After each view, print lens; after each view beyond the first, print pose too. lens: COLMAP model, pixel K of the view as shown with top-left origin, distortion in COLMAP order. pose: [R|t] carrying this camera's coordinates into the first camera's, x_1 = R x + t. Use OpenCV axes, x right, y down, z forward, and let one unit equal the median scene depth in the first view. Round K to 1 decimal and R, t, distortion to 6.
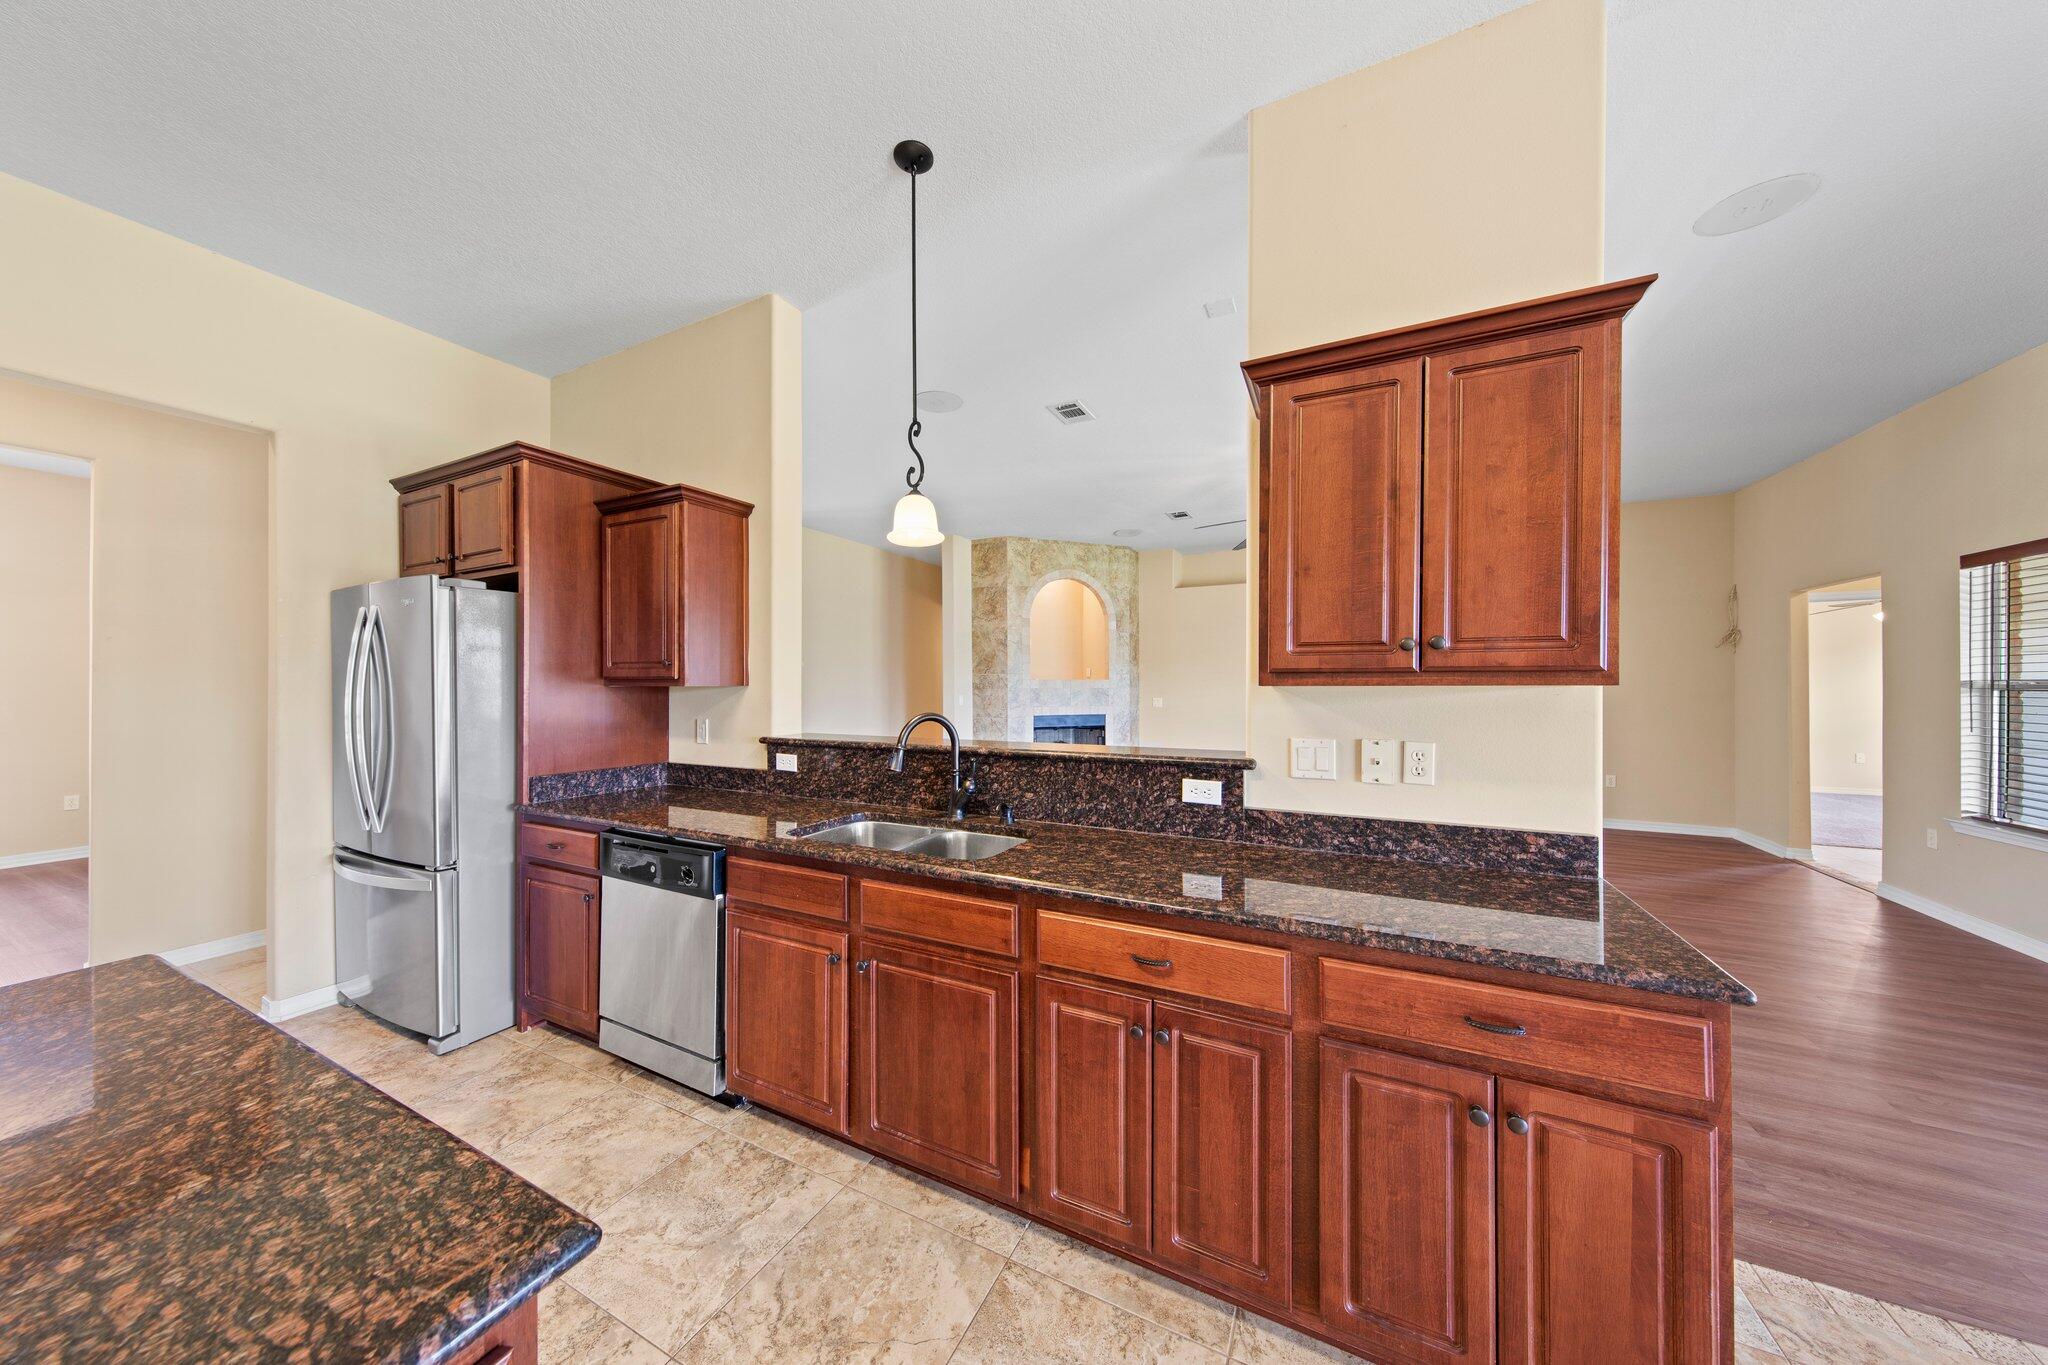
lens RADIAL K [[646.2, 0, 1030.5], [0, 646.2, 685.3], [0, 0, 1]] dist [0.002672, -0.000059]
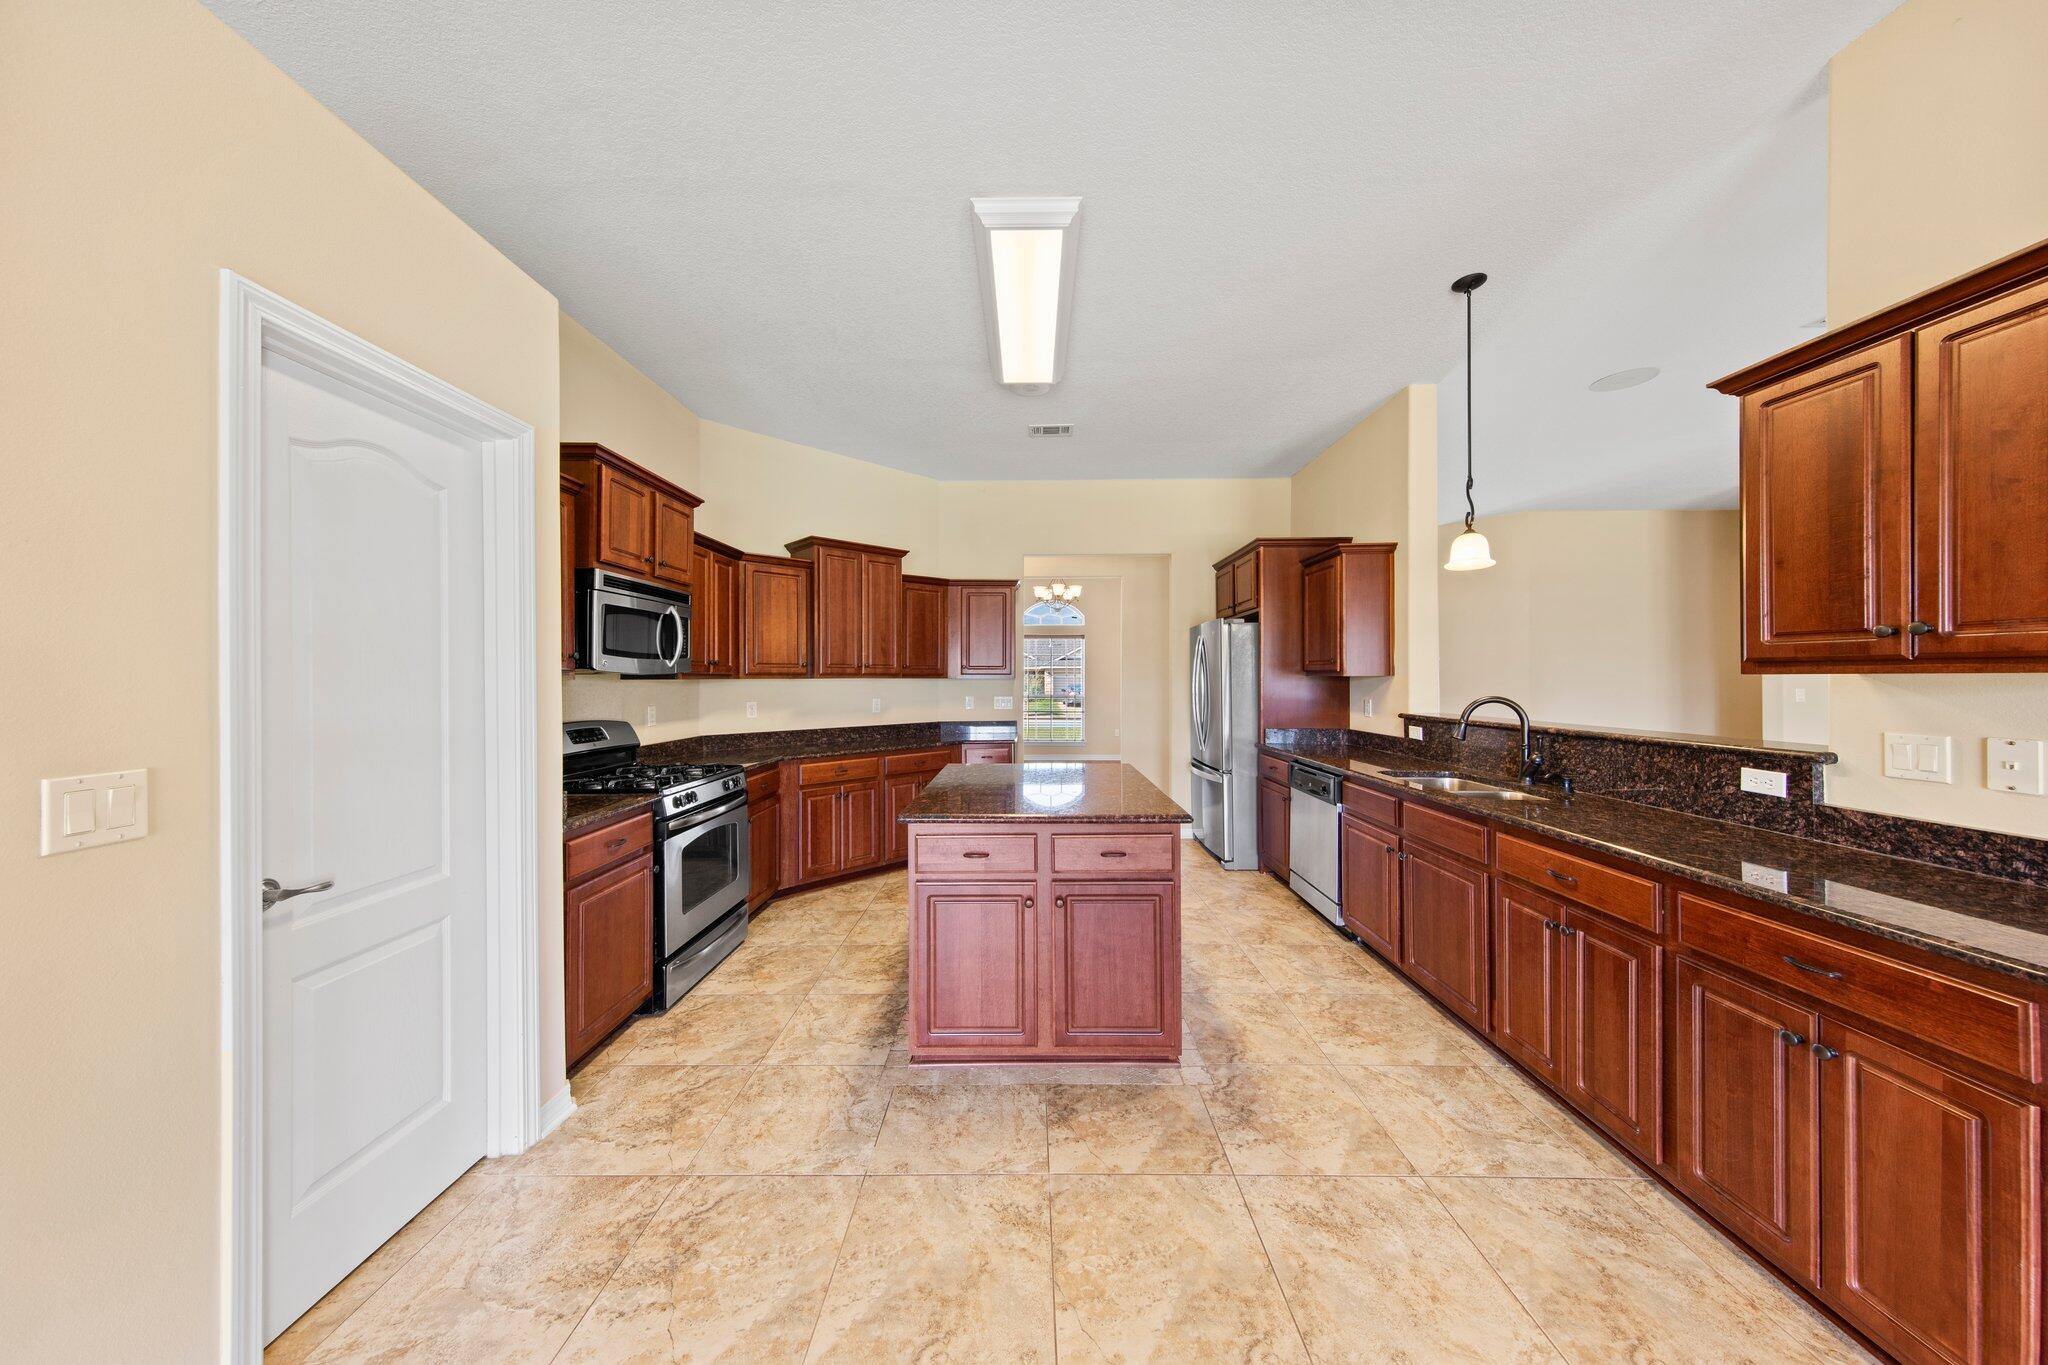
lens RADIAL K [[646.2, 0, 1020.3], [0, 646.2, 678.3], [0, 0, 1]] dist [0.002672, -0.000059]
pose [[0.433791, 0.000906, -0.901013, 0.544831], [0.002369, 0.999995, 0.002147, 0.001584], [0.901010, -0.003066, 0.433787, -0.368168]]
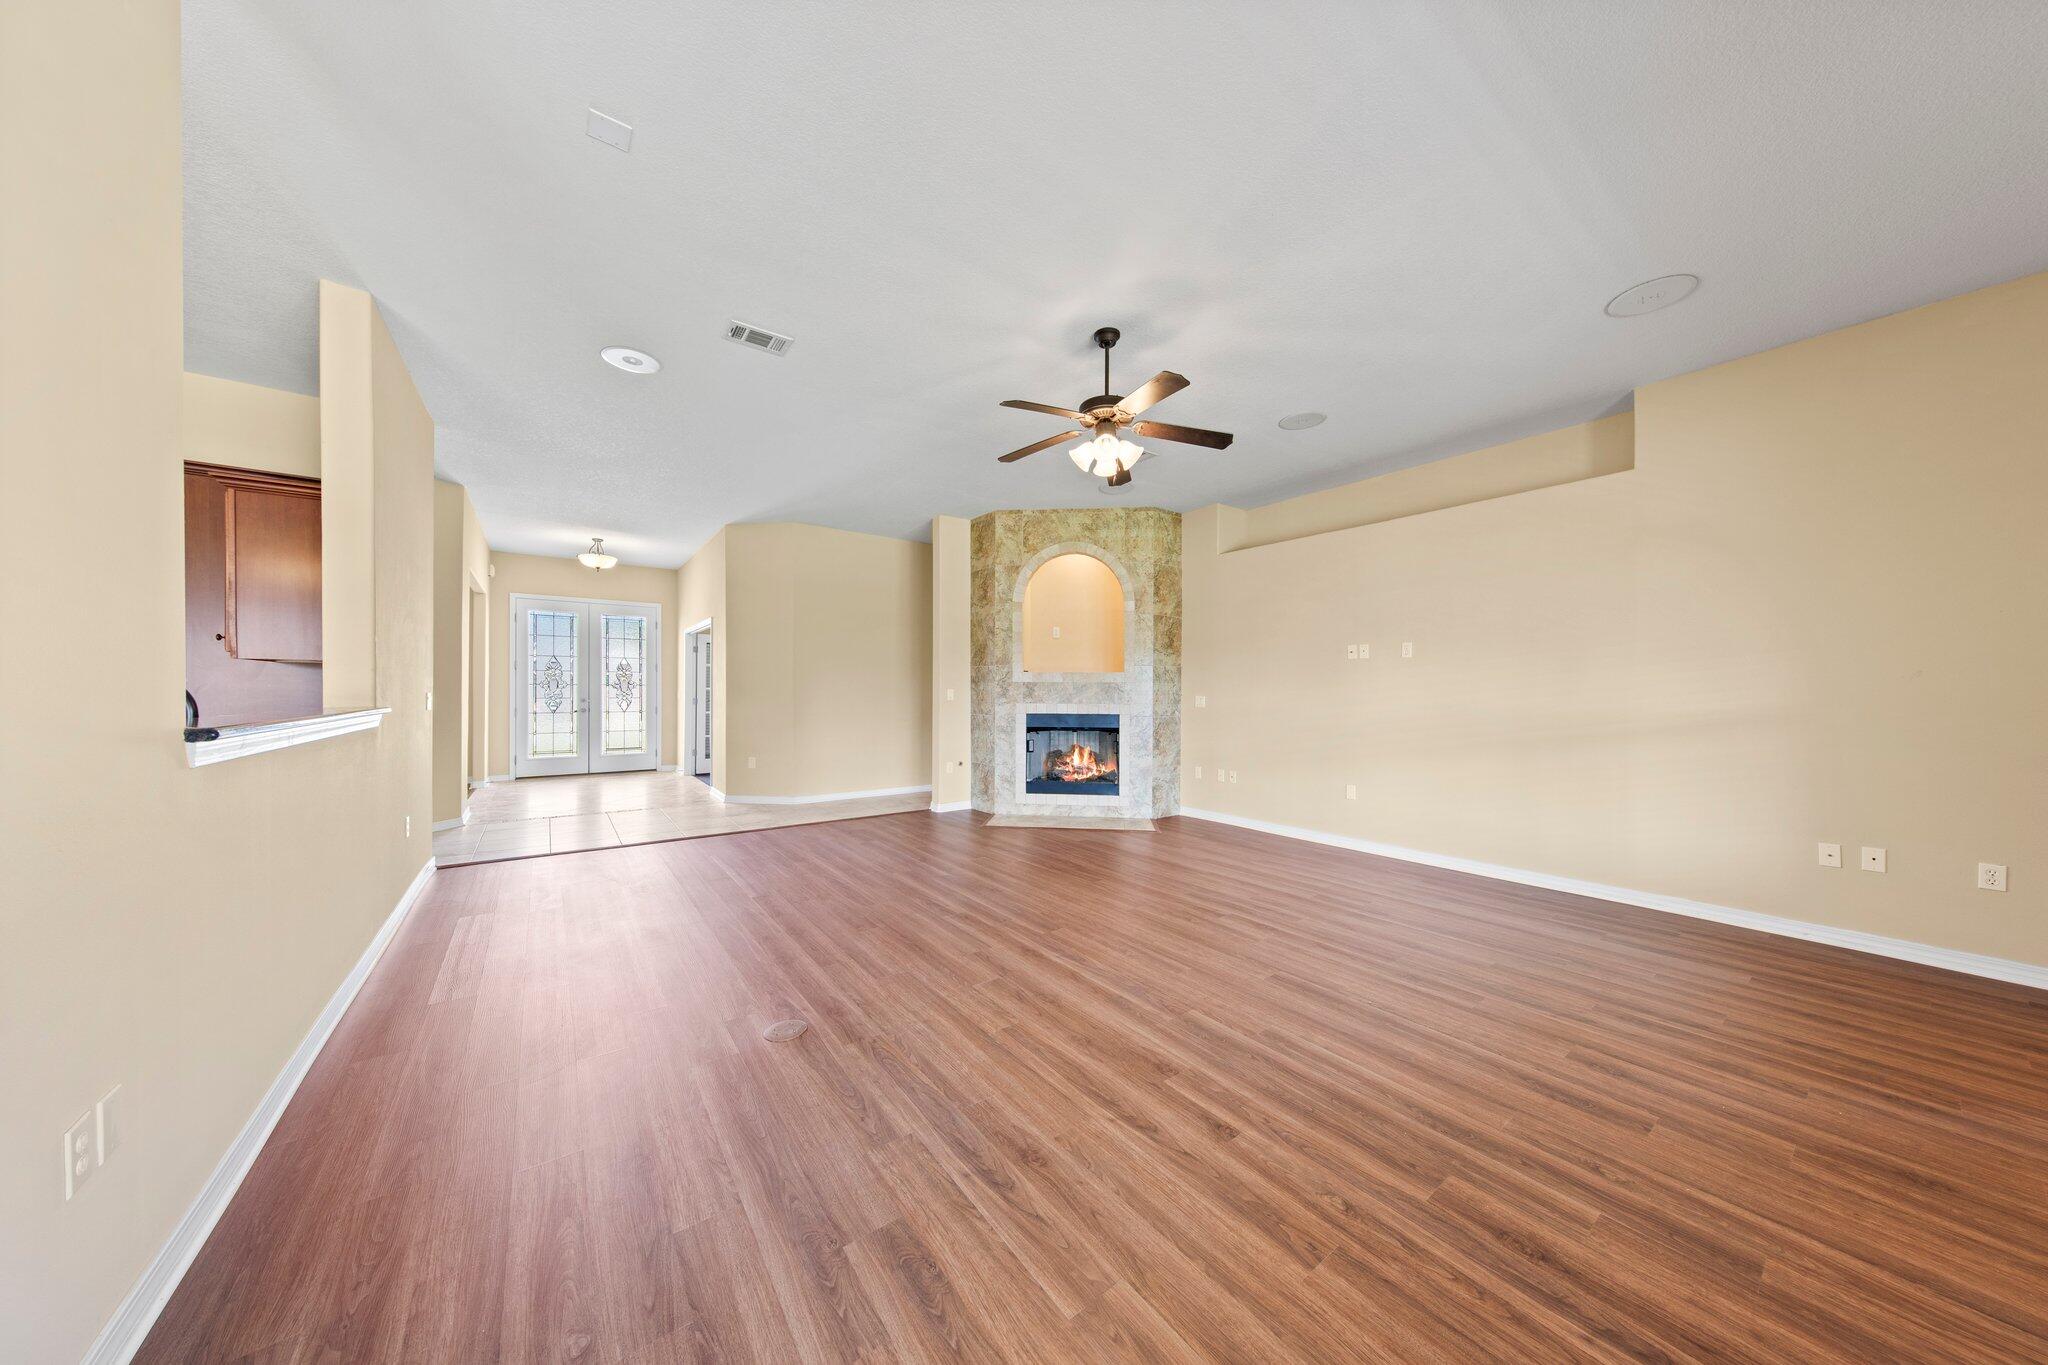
lens RADIAL K [[646.2, 0, 1037.7], [0, 646.2, 681.3], [0, 0, 1]] dist [0.002672, -0.000059]
pose [[0.895159, 0.000819, -0.445747, 1.262777], [-0.004315, 0.999967, -0.006828, 0.029005], [0.445727, 0.008035, 0.895133, 0.712983]]
